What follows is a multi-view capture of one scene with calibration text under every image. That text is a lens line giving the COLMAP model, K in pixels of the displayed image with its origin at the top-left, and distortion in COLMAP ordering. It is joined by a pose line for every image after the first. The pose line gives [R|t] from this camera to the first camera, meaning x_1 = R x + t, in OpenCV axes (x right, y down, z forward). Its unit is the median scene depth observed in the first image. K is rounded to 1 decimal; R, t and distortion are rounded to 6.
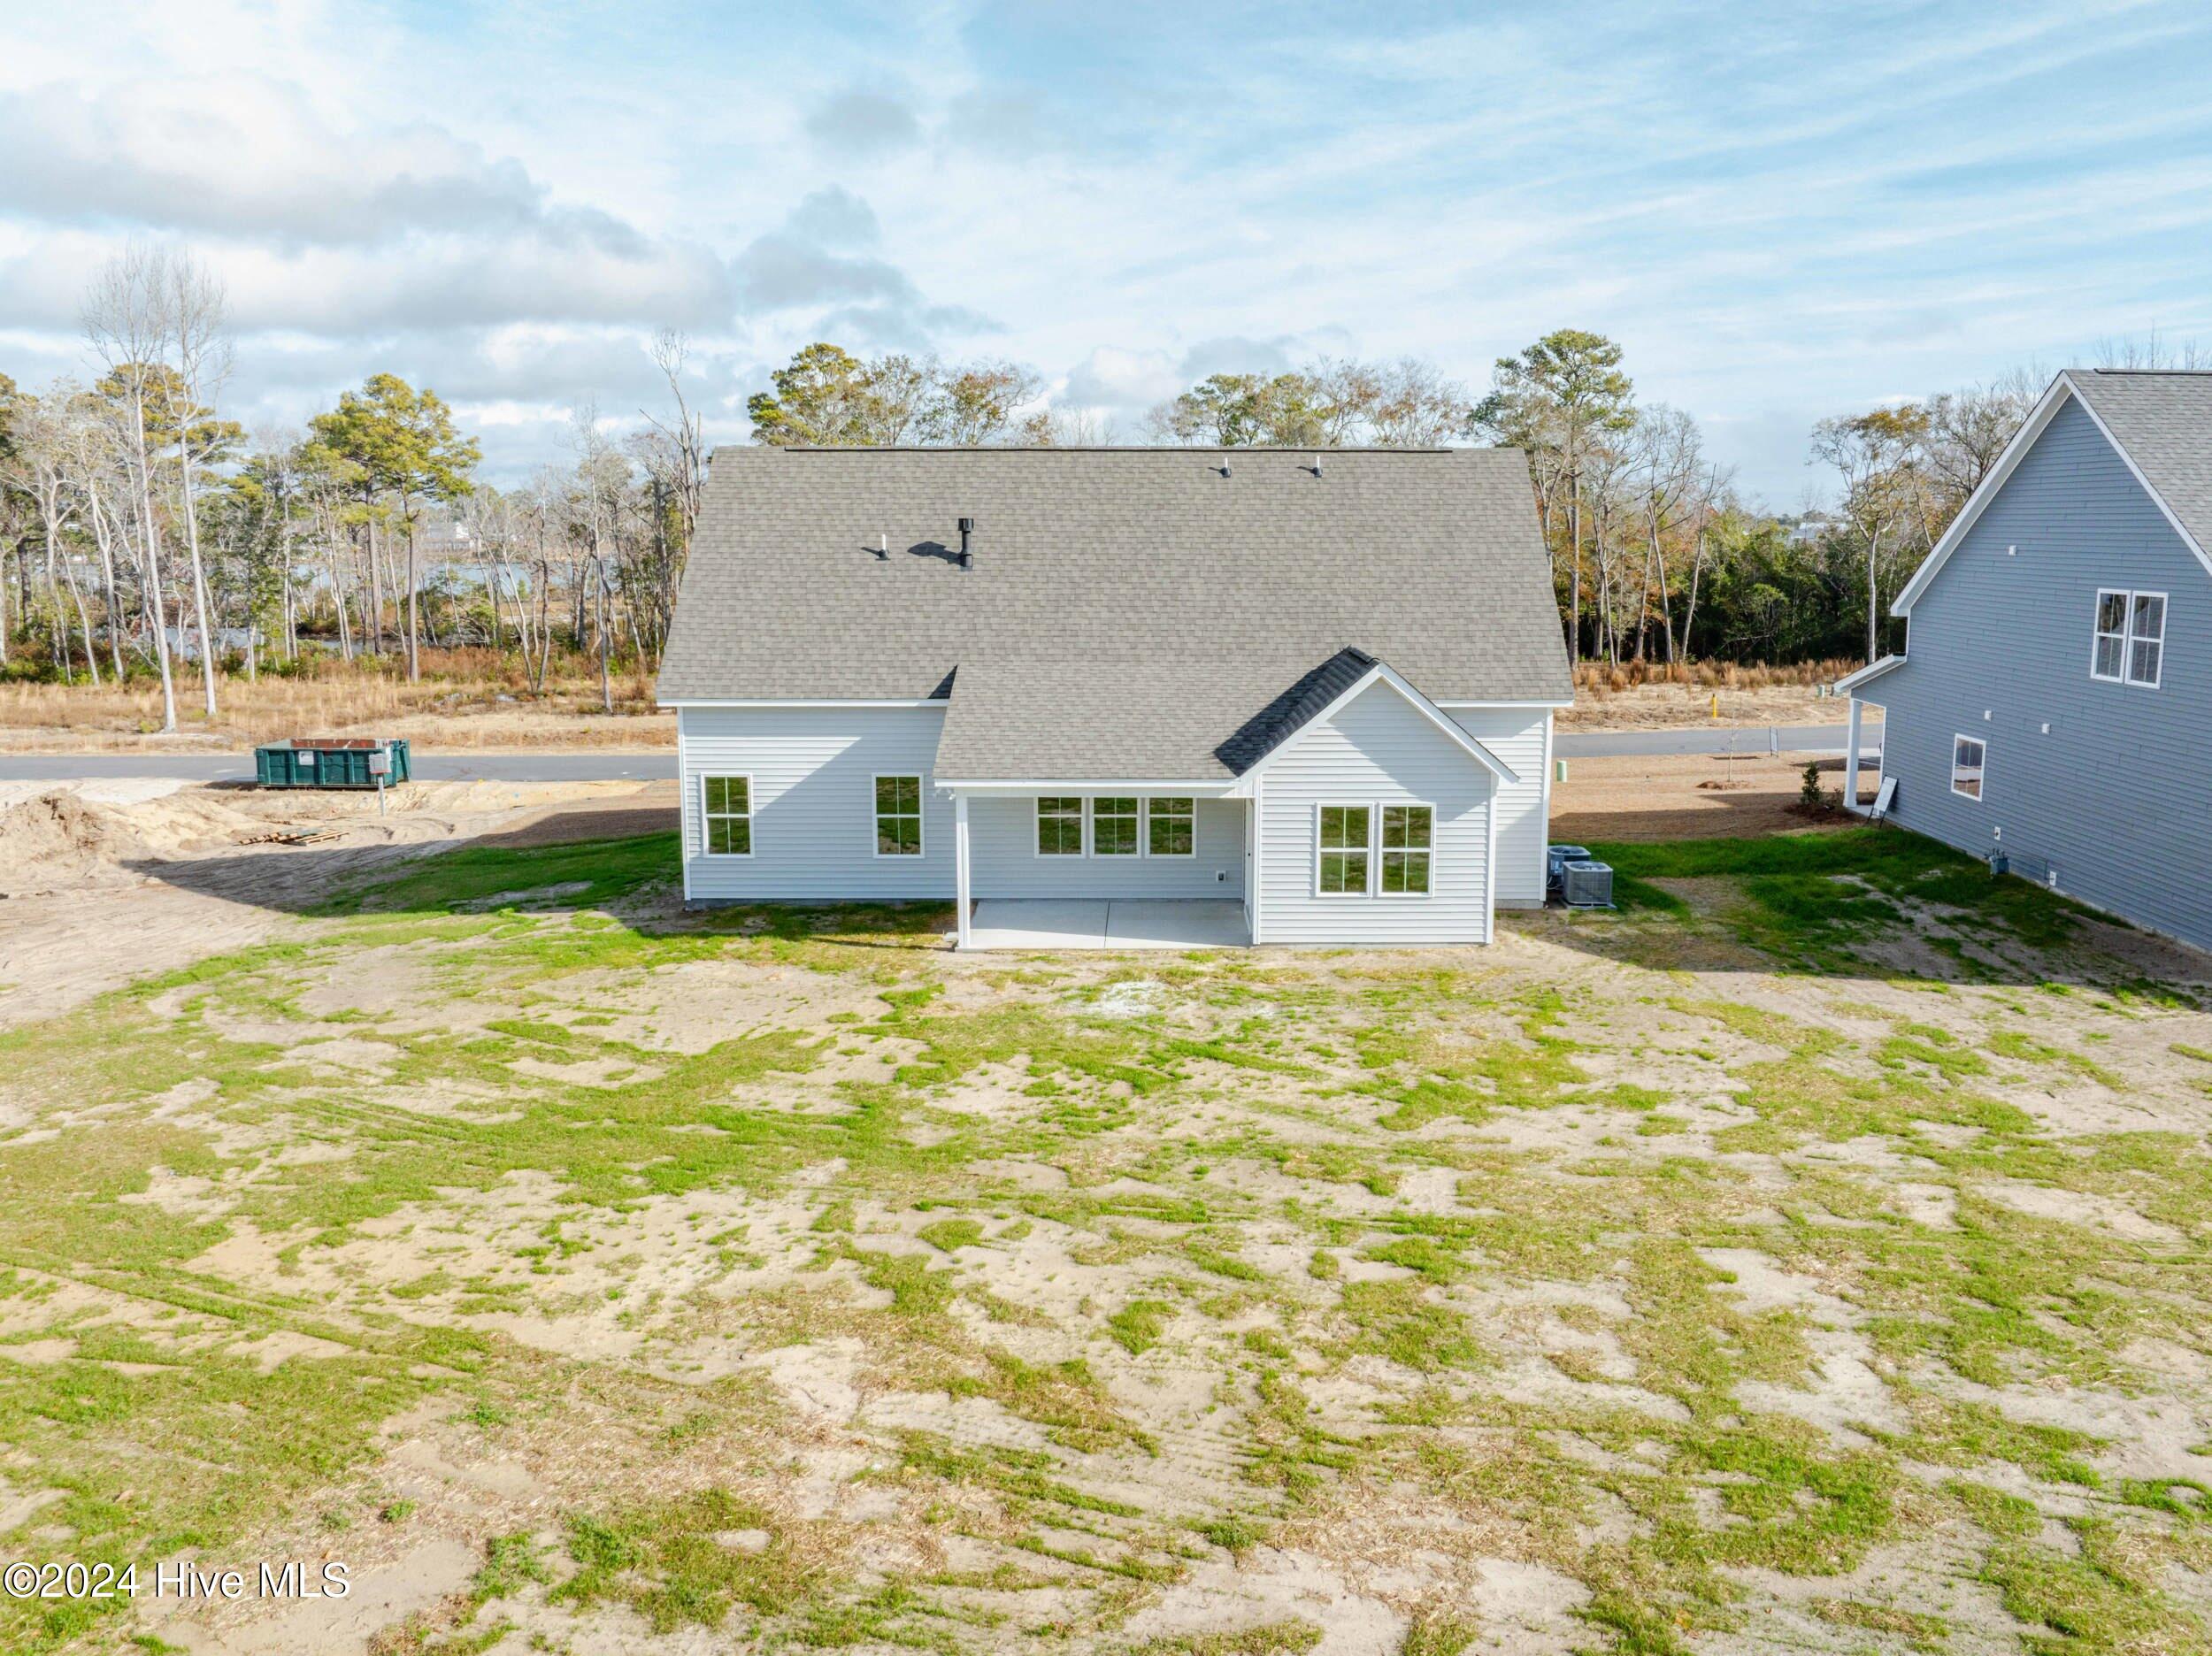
lens RADIAL K [[1548.7, 0, 1107.8], [0, 1548.7, 739.7], [0, 0, 1]] dist [-0.023979, -0.023908]
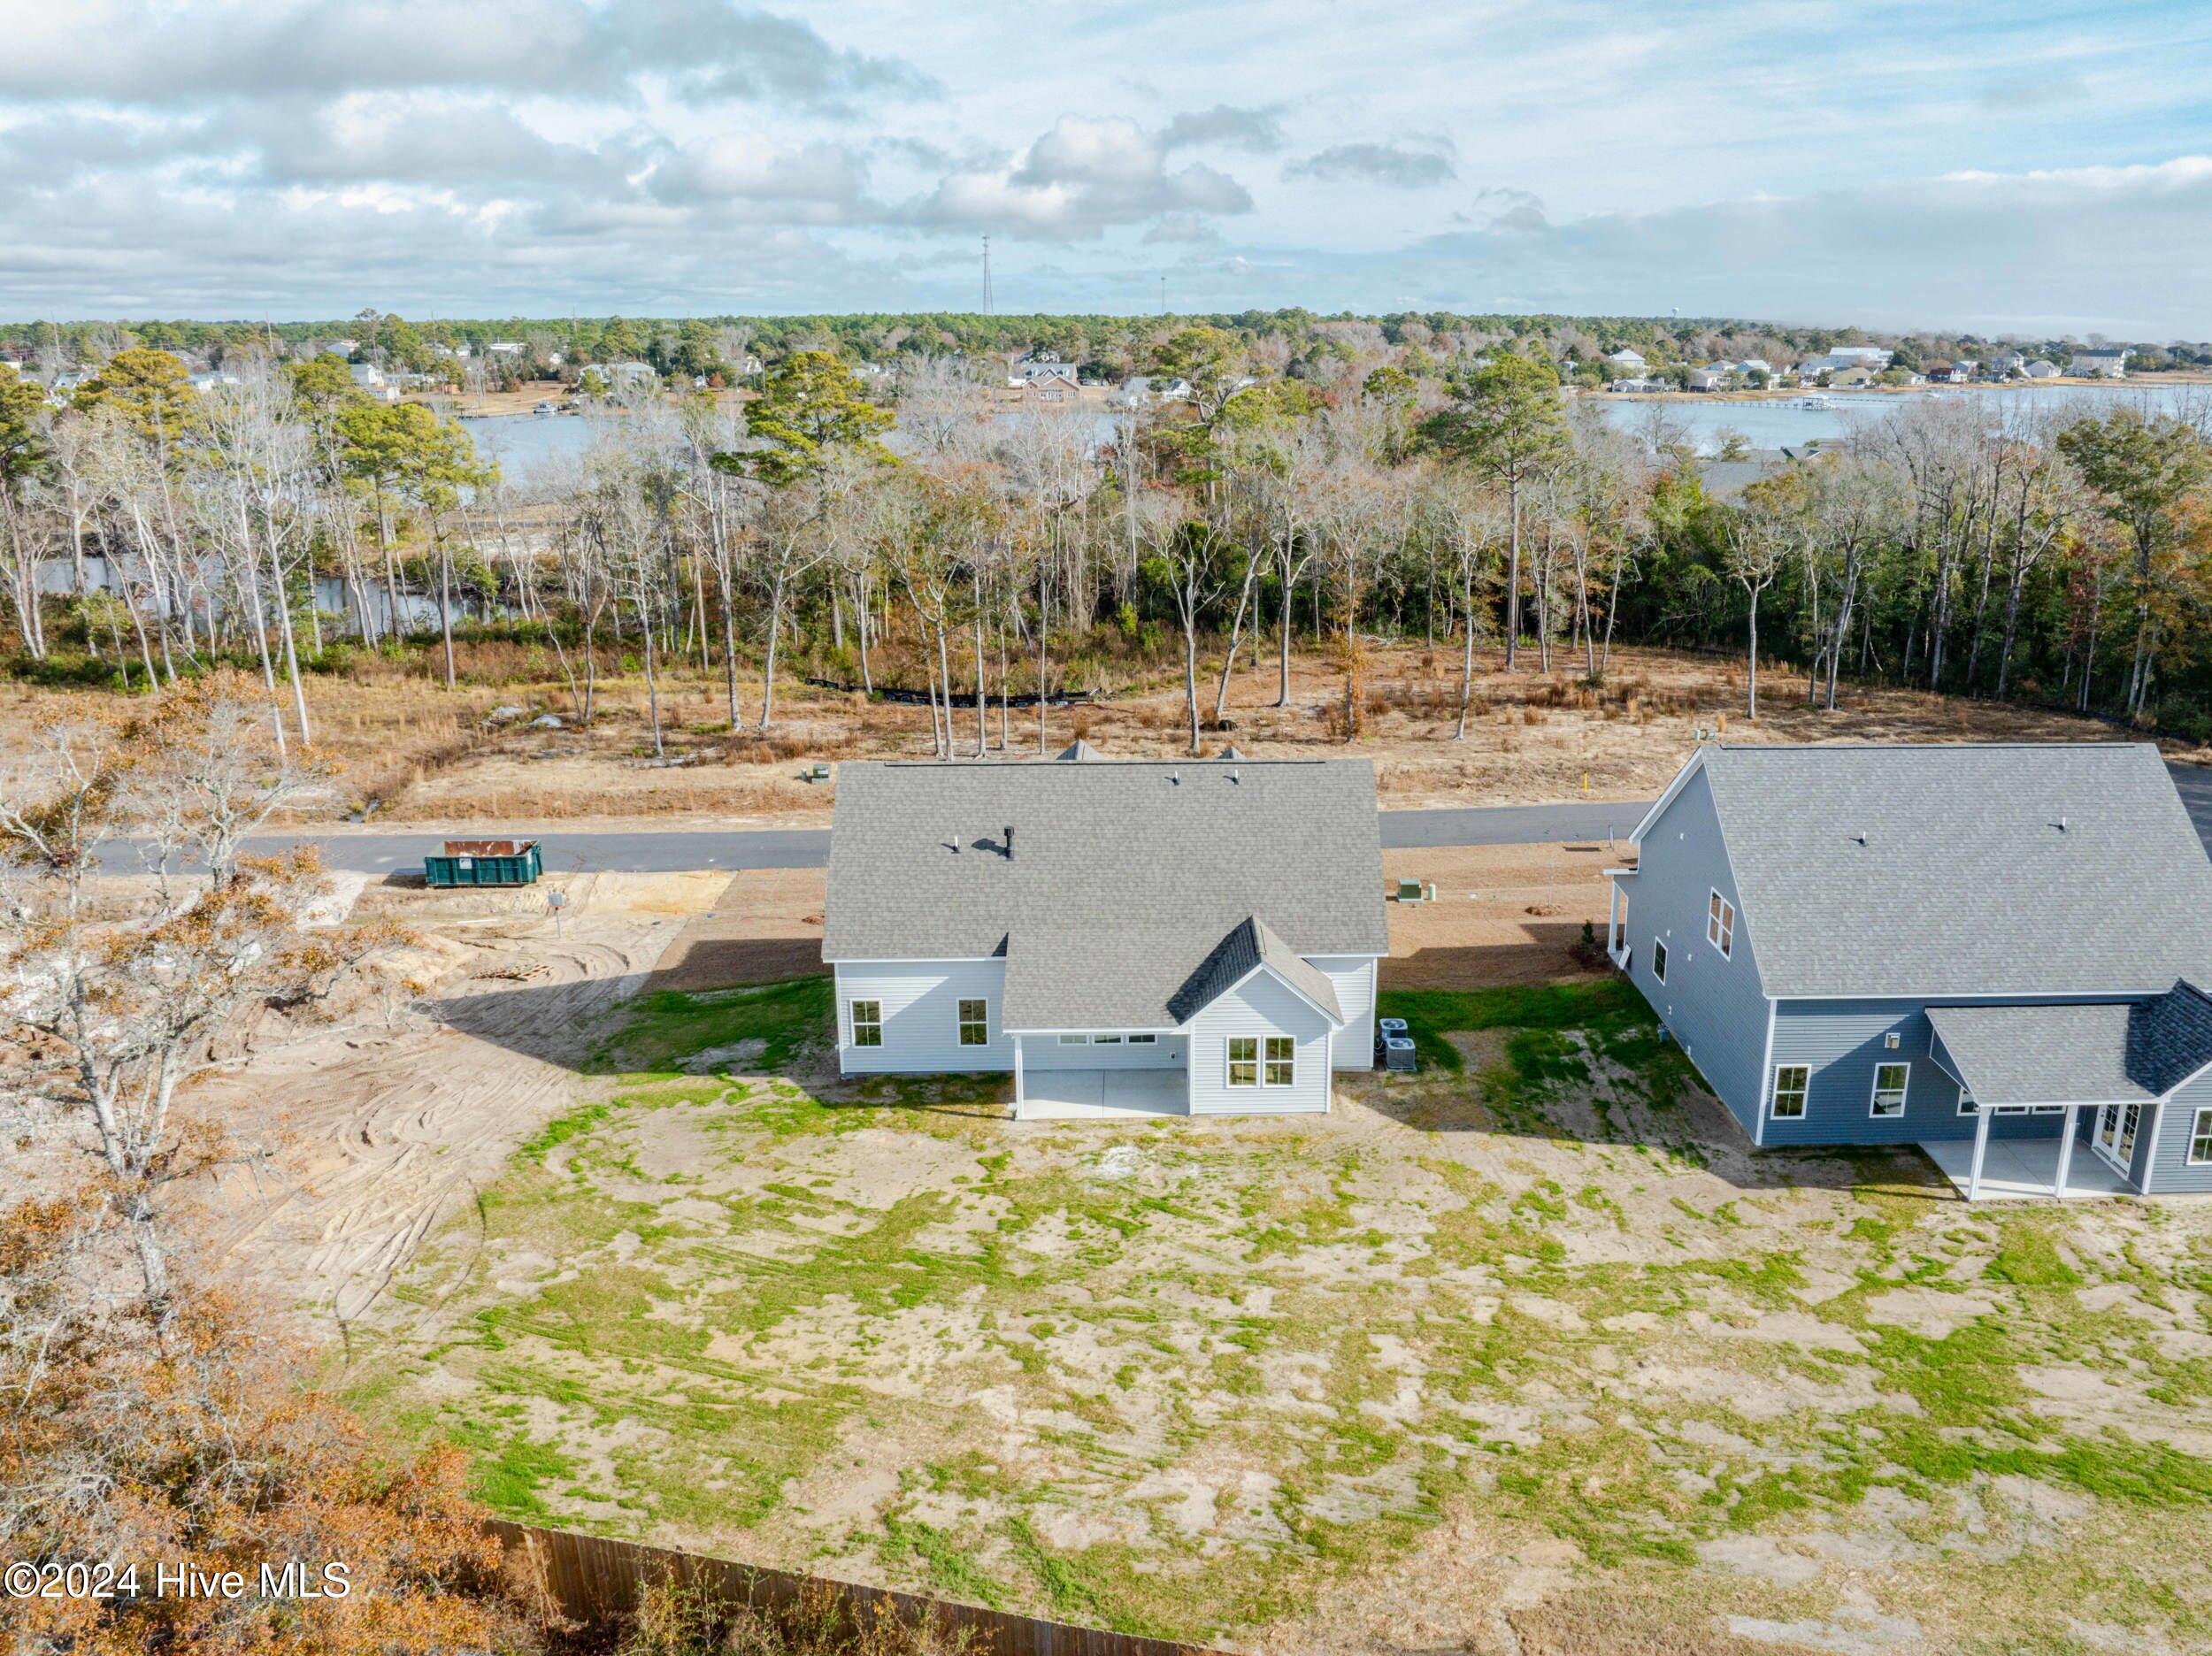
lens RADIAL K [[1639.5, 0, 1106.0], [0, 1639.5, 828.0], [0, 0, 1]] dist [-0.008585, -0.047285]
pose [[0.999829, -0.013086, 0.013085, -0.024483], [0.011100, 0.989836, 0.141779, -0.589220], [-0.014808, -0.141610, 0.989812, -1.000063]]
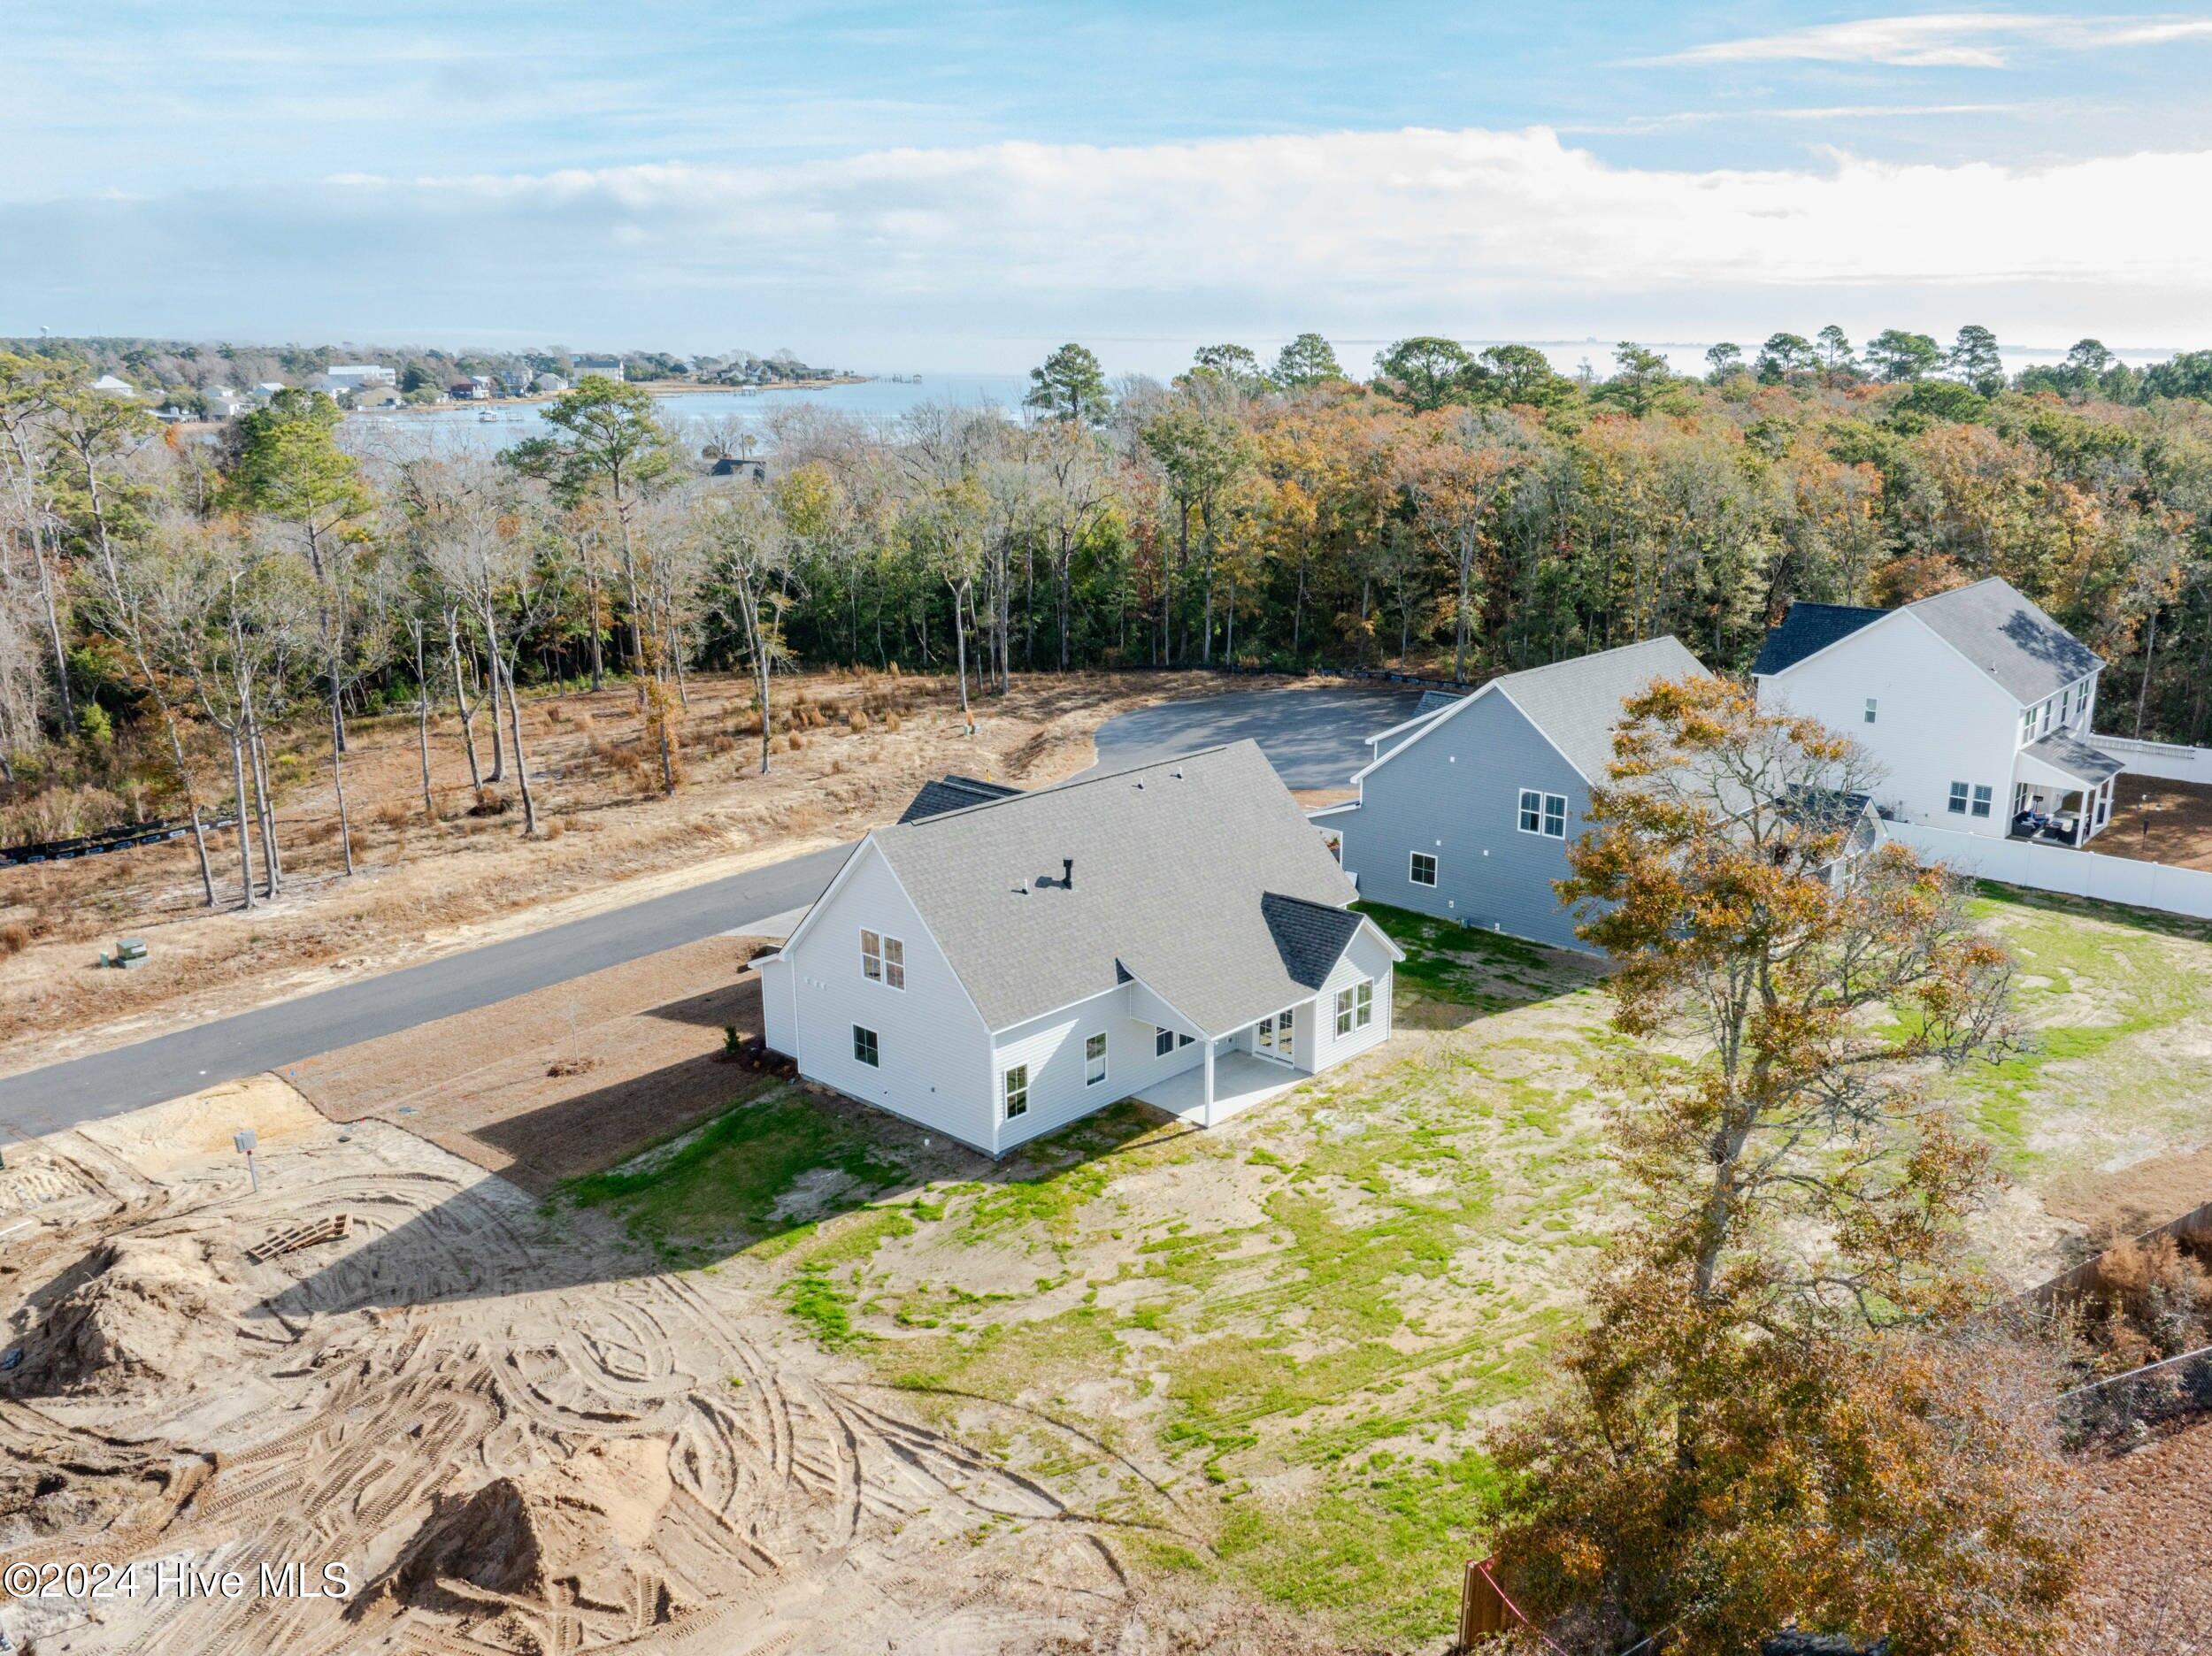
lens RADIAL K [[1820.2, 0, 1106.0], [0, 1820.2, 828.0], [0, 0, 1]] dist [-0.004126, -0.002745]
pose [[0.684318, -0.194422, 0.702786, -2.074918], [0.117324, 0.980599, 0.157037, -0.706203], [-0.719683, -0.025010, 0.693852, -0.428425]]
